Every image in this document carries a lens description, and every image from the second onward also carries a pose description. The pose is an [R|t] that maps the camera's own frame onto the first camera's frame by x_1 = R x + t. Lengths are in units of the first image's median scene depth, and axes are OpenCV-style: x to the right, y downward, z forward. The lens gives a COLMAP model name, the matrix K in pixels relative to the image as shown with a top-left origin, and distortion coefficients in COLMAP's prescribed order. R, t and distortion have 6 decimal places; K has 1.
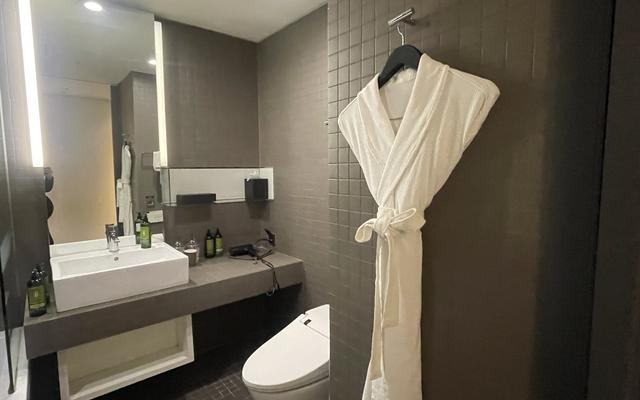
lens RADIAL K [[335.6, 0, 321.1], [0, 335.6, 198.7], [0, 0, 1]] dist [-0.011563, 0.006173]
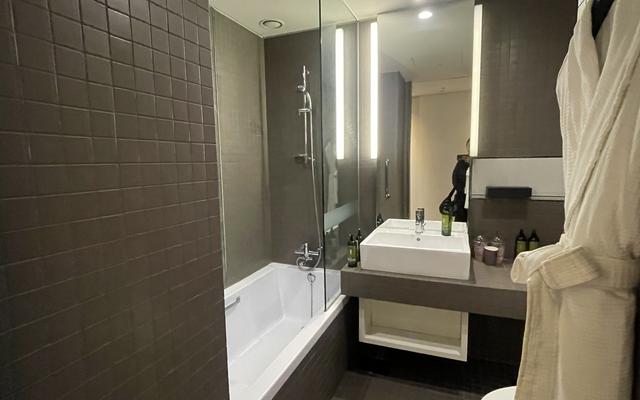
lens RADIAL K [[335.6, 0, 321.1], [0, 335.6, 200.5], [0, 0, 1]] dist [-0.011563, 0.006173]
pose [[0.465836, 0.102638, -0.878898, 0.216671], [-0.068888, 0.994442, 0.079619, -0.018294], [0.882186, 0.023457, 0.470317, 0.178639]]
